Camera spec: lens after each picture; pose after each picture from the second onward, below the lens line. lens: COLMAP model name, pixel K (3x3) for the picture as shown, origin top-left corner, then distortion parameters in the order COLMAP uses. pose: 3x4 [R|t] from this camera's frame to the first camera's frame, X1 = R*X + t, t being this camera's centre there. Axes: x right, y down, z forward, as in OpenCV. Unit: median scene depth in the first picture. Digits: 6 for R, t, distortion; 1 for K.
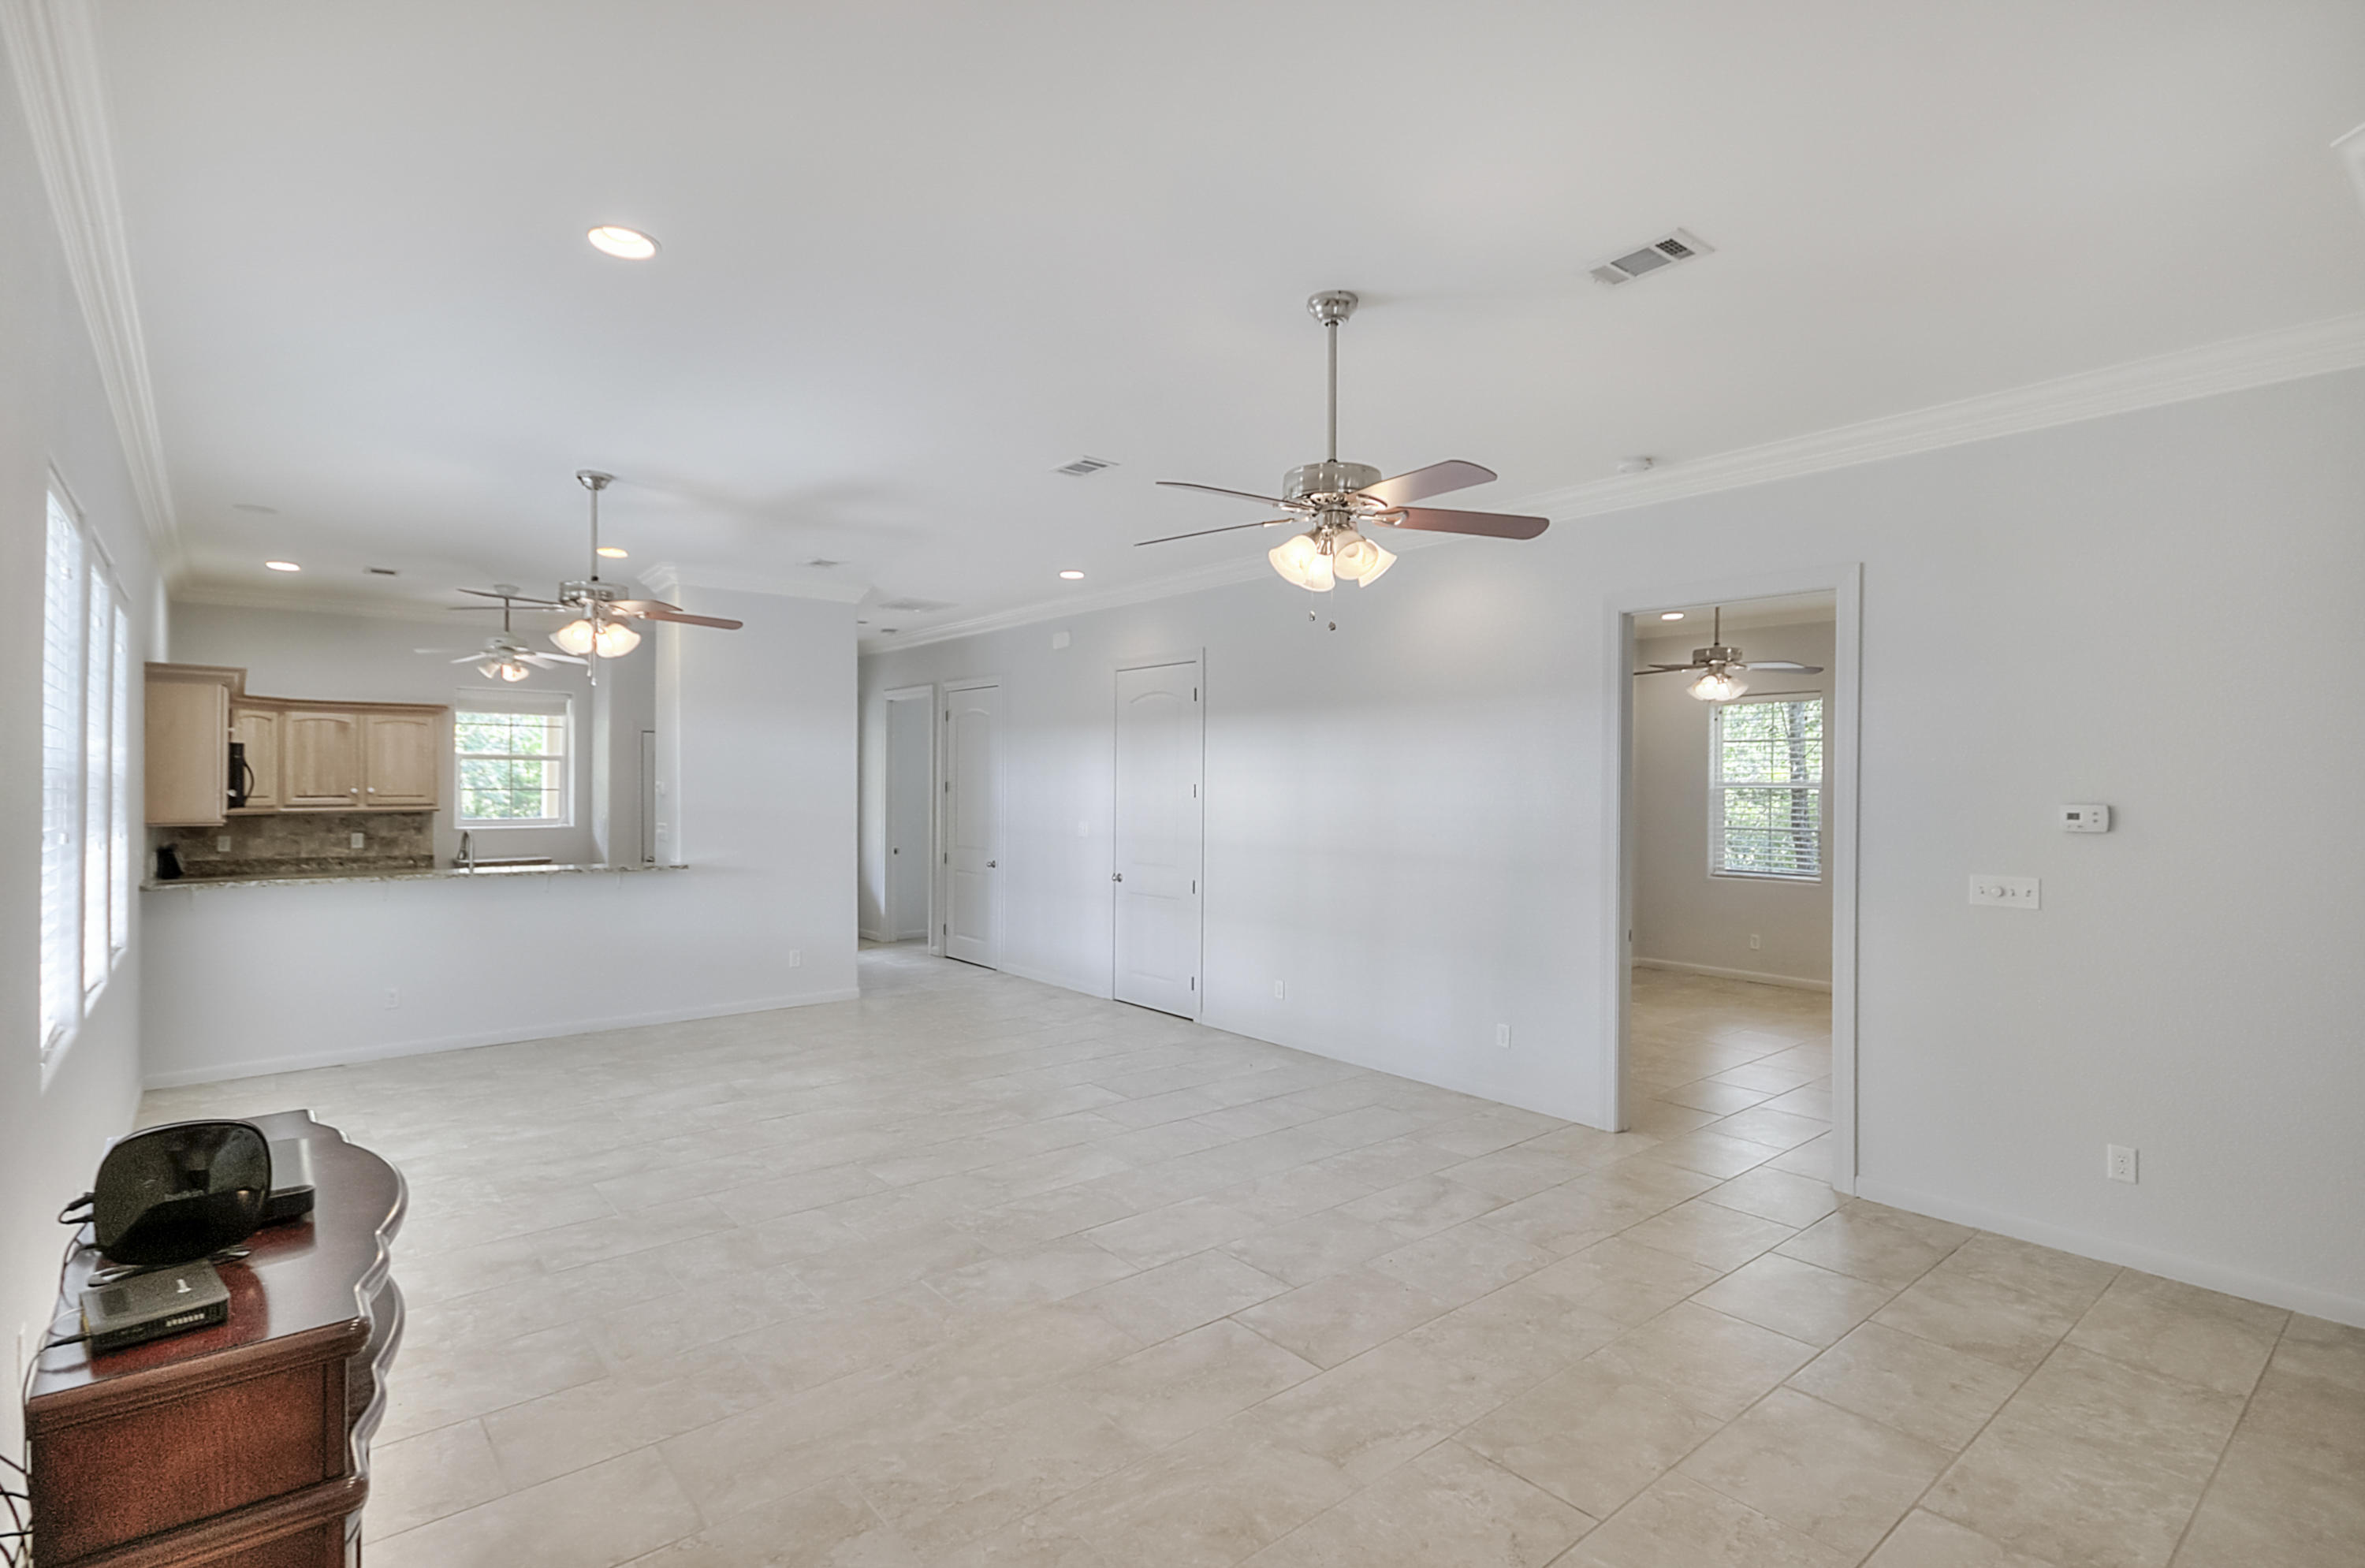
lens RADIAL K [[1116.6, 0, 1174.5], [0, 1116.6, 786.9], [0, 0, 1]] dist [0.009439, 0.000045]
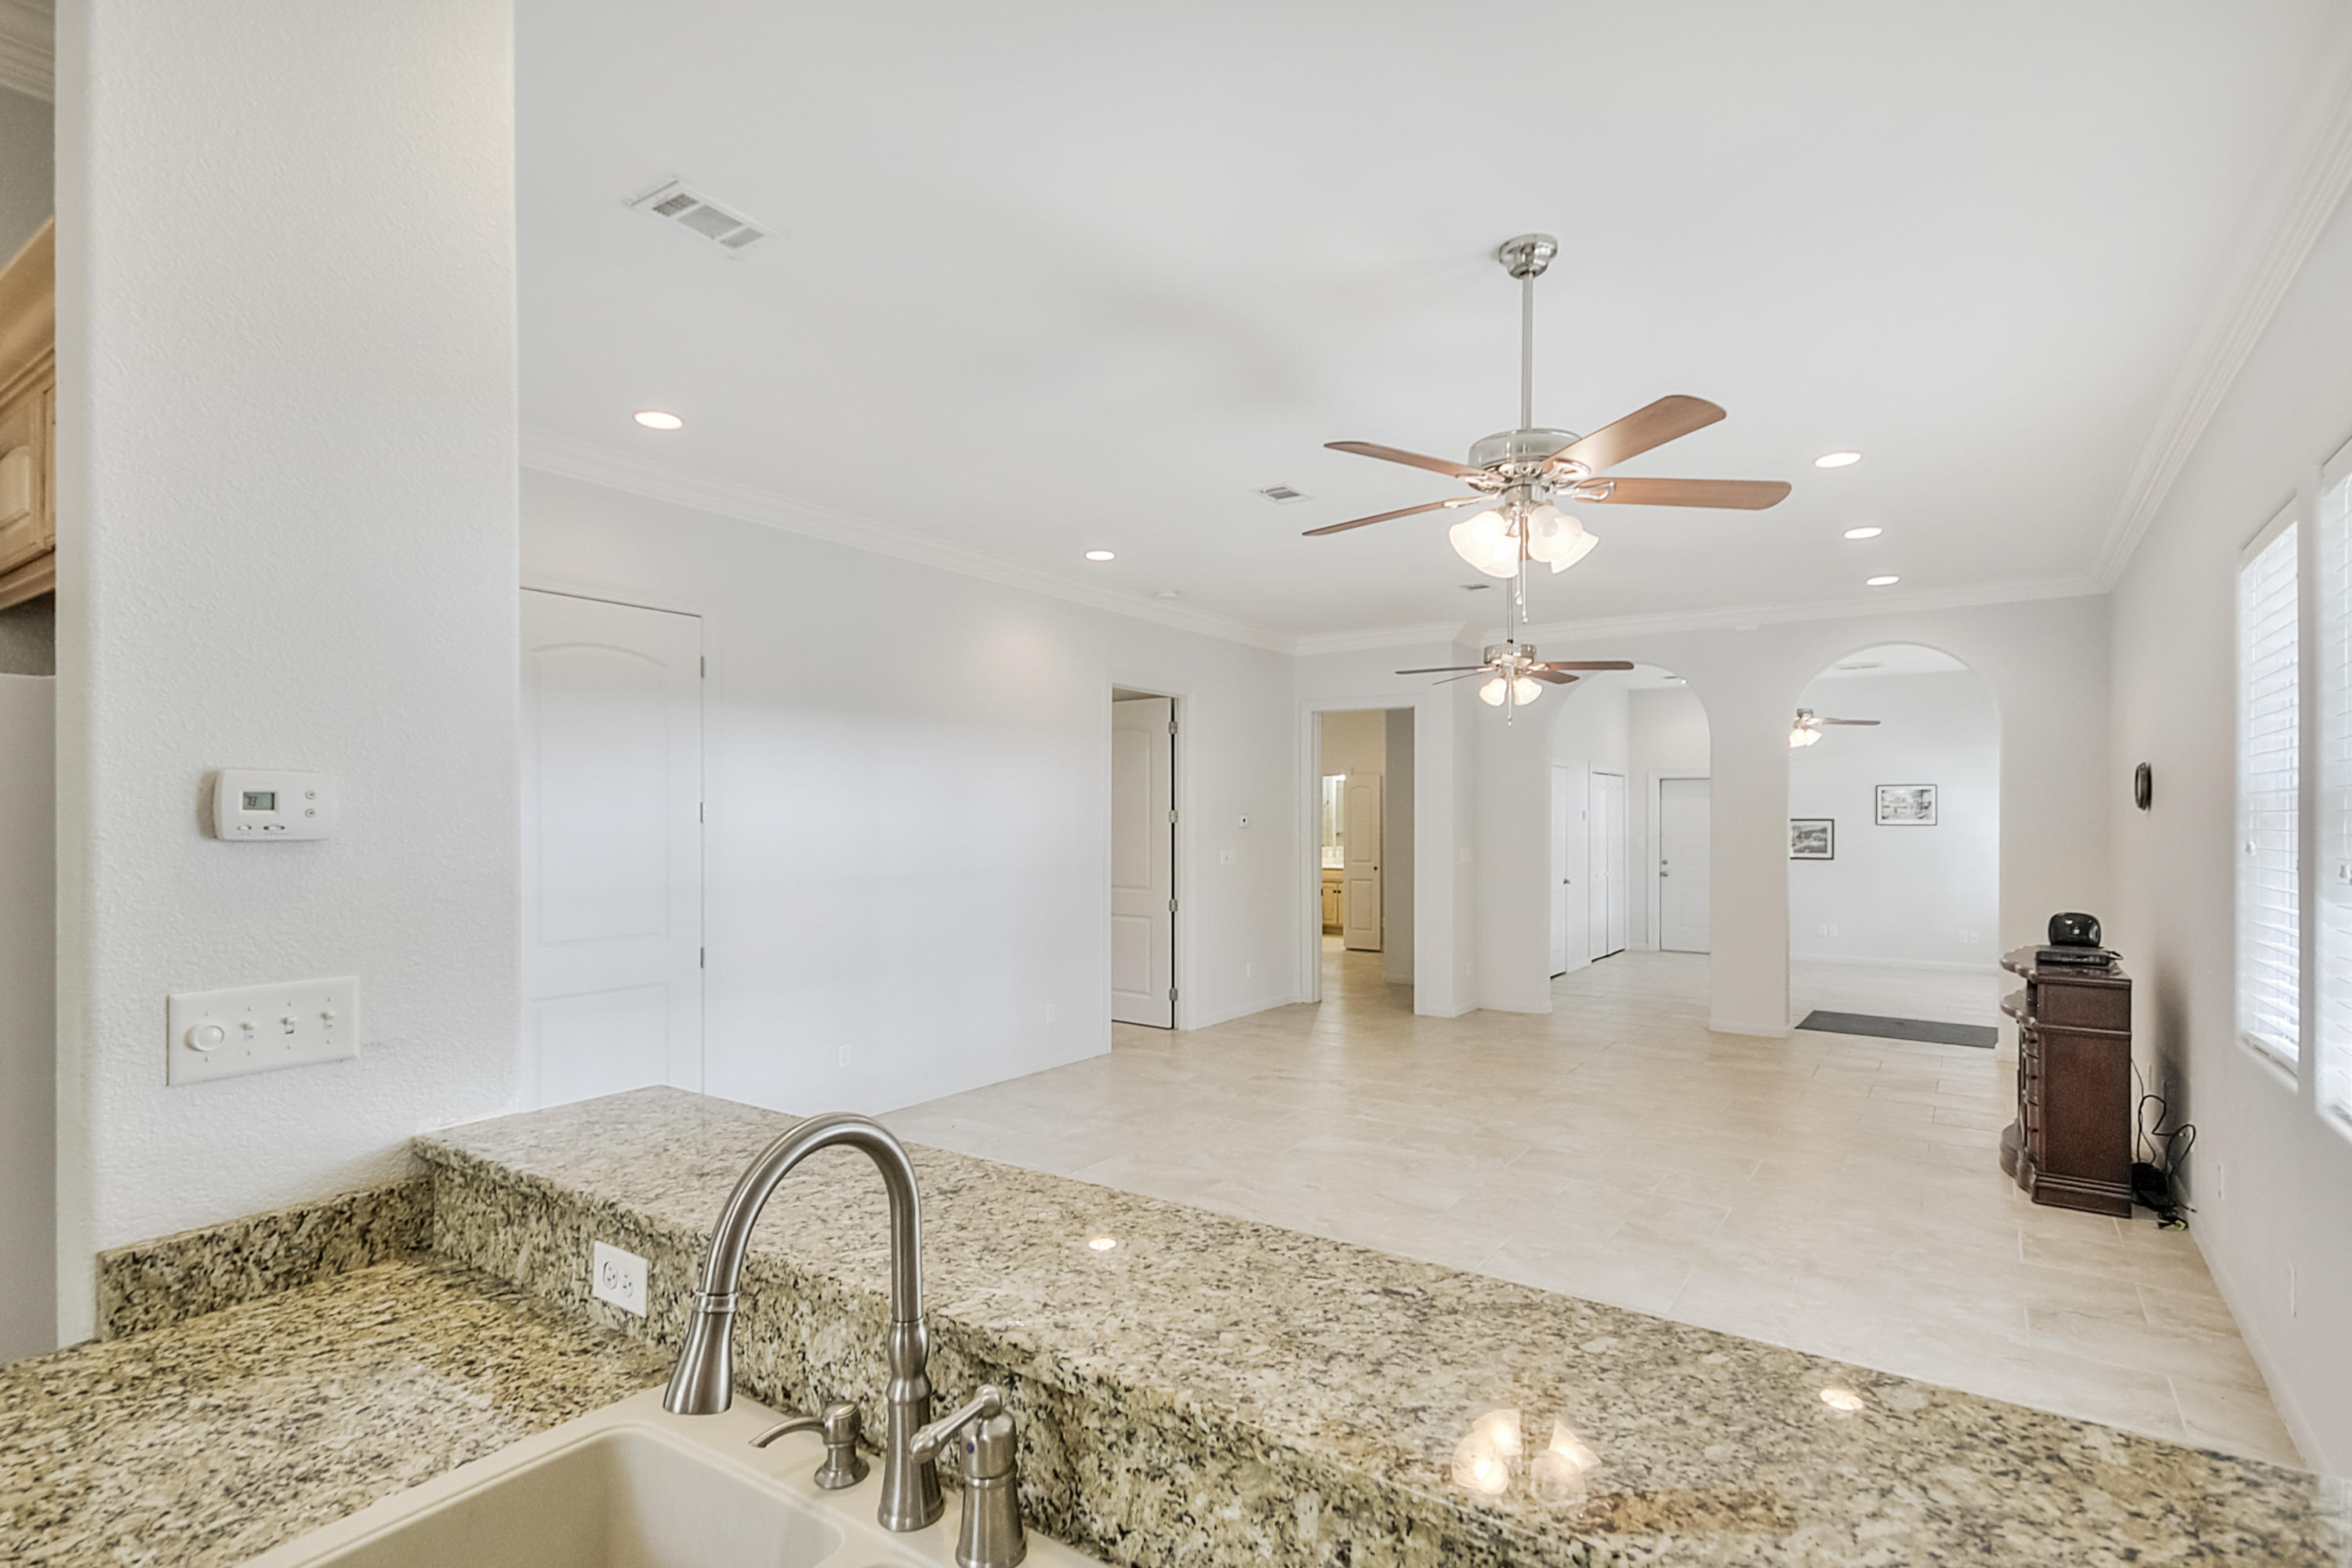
lens RADIAL K [[1158.7, 0, 1156.1], [0, 1158.7, 817.0], [0, 0, 1]] dist [0.017402, 0.000072]
pose [[-0.262075, -0.007180, 0.965021, -0.900234], [-0.002622, 0.999974, 0.006728, 0.002115], [-0.965044, -0.000767, -0.262087, 1.159506]]
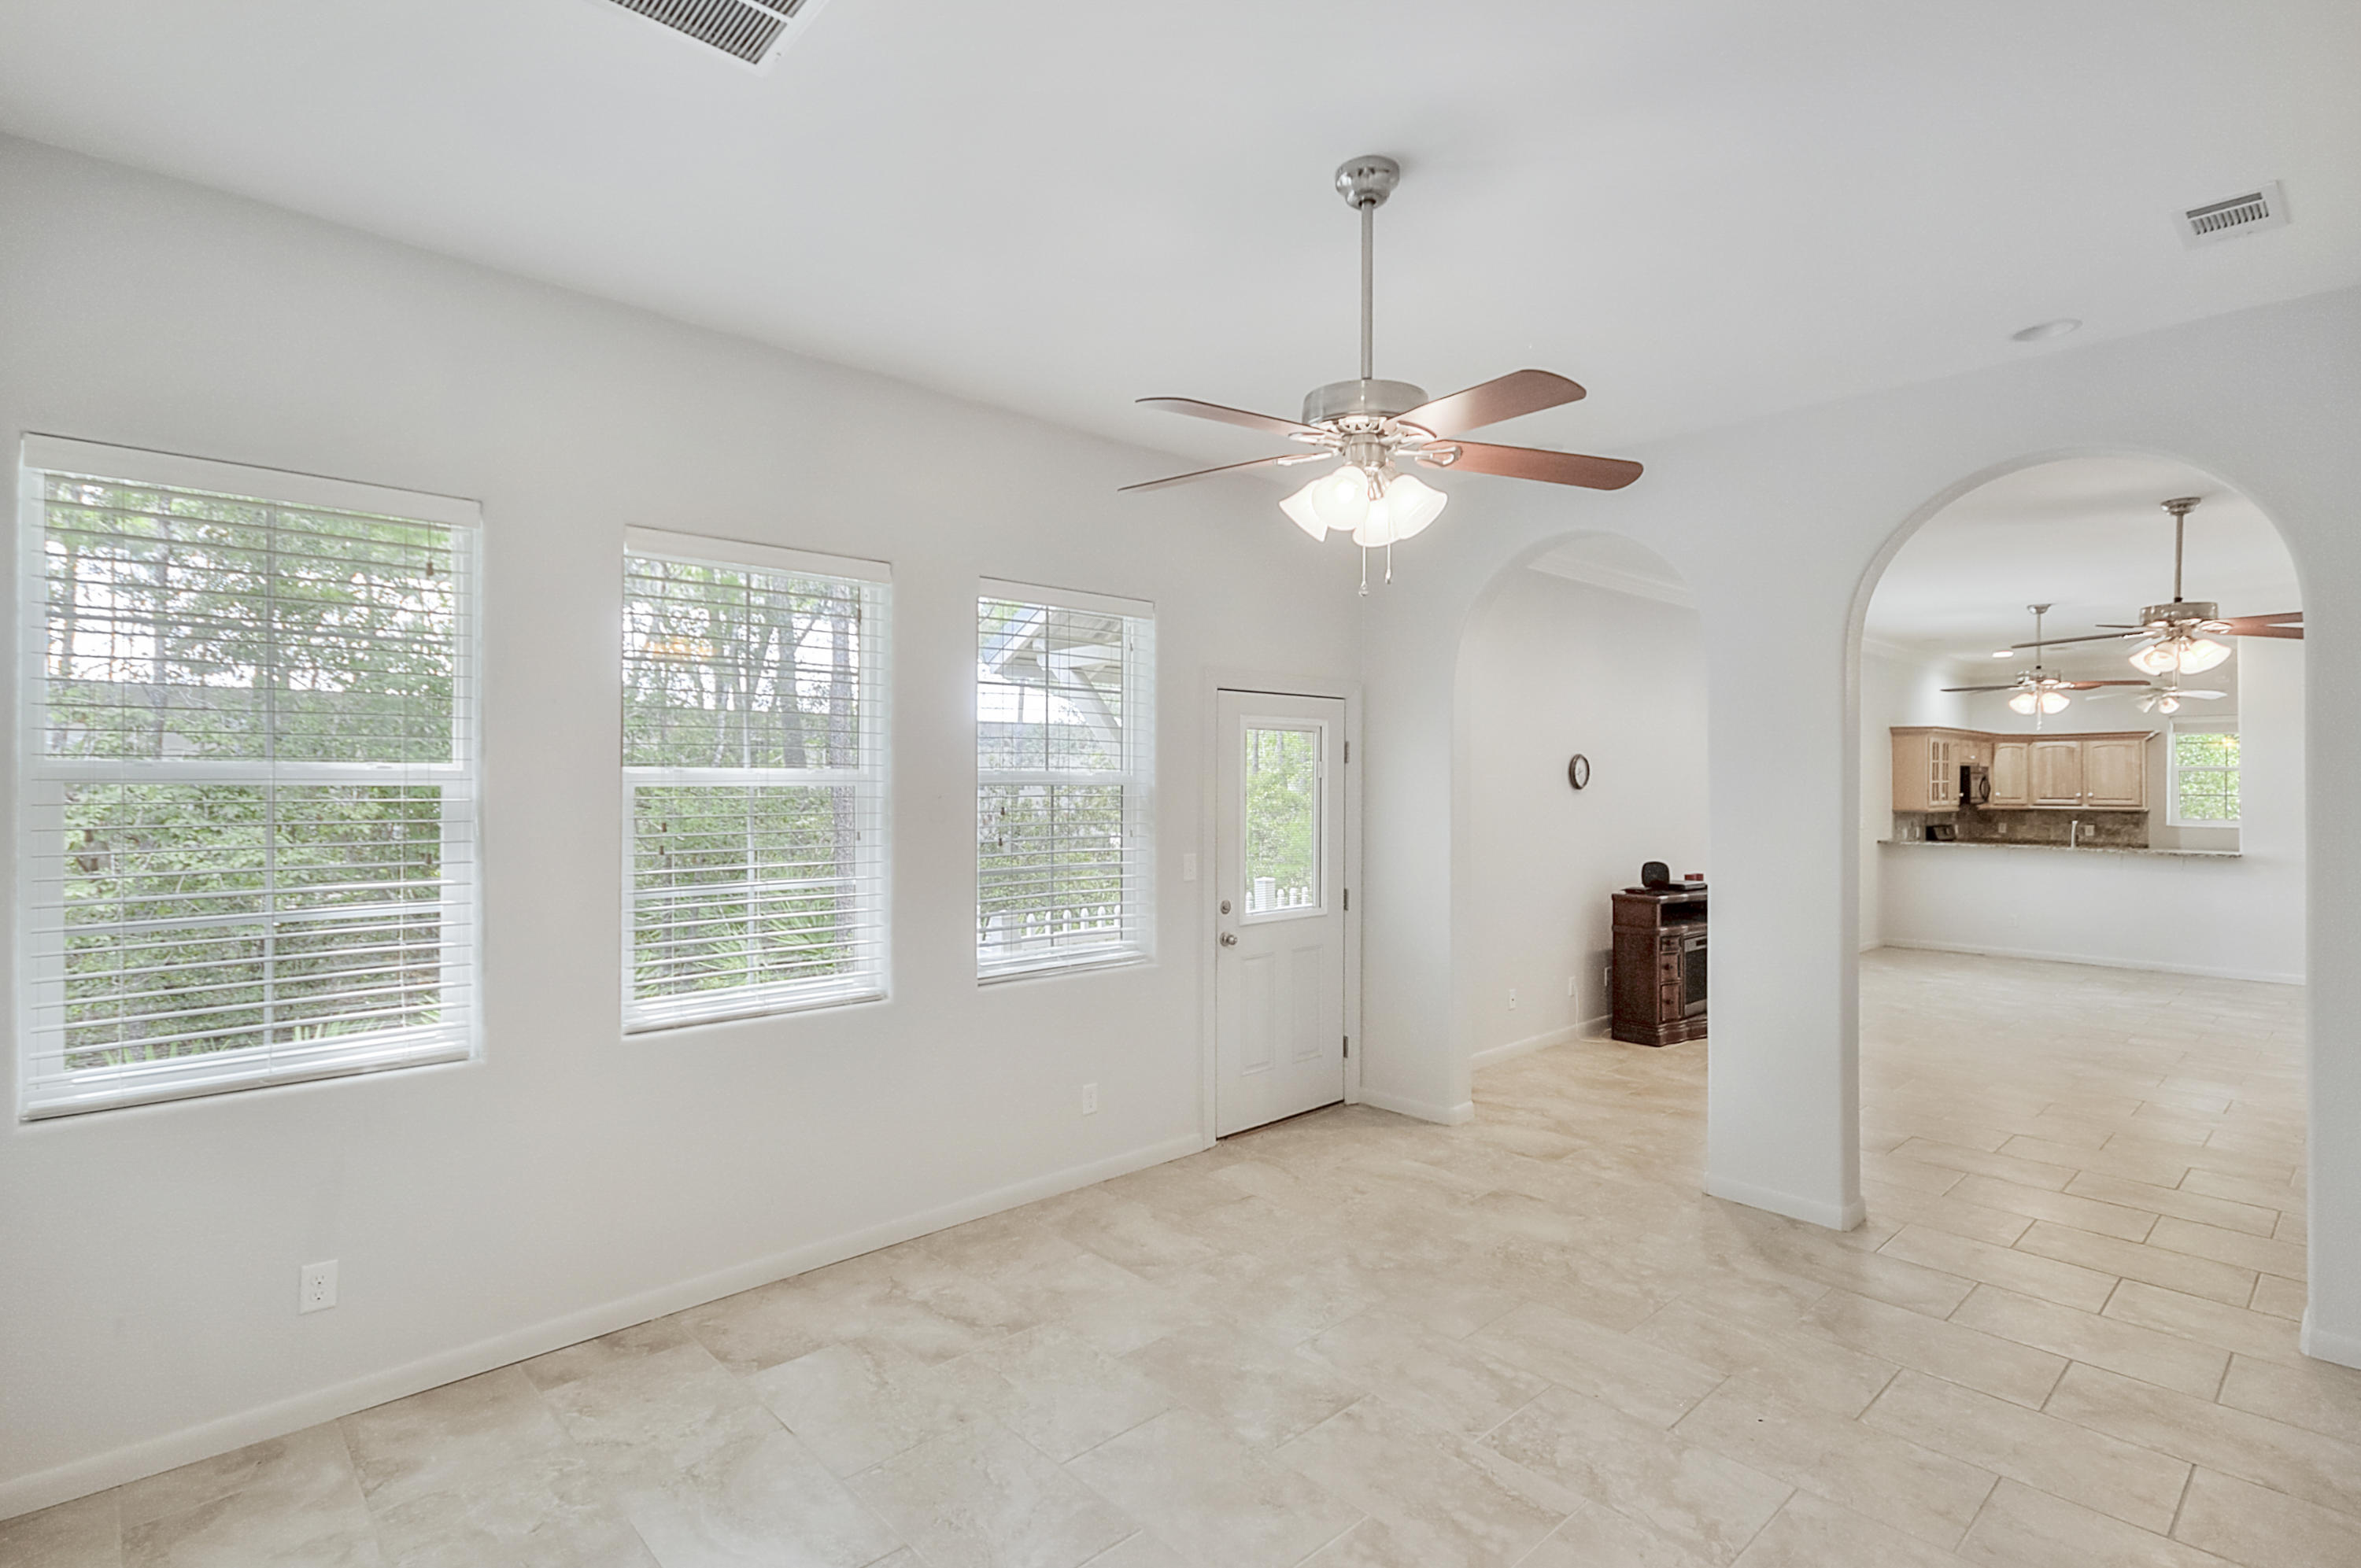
lens RADIAL K [[1126.7, 0, 1180.7], [0, 1126.7, 774.2], [0, 0, 1]] dist [0.010193, 0.000392]
pose [[0.048469, -0.011561, -0.998758, 0.971586], [-0.006435, 0.999909, -0.011887, 0.001839], [0.998804, 0.007003, 0.048390, -0.322069]]
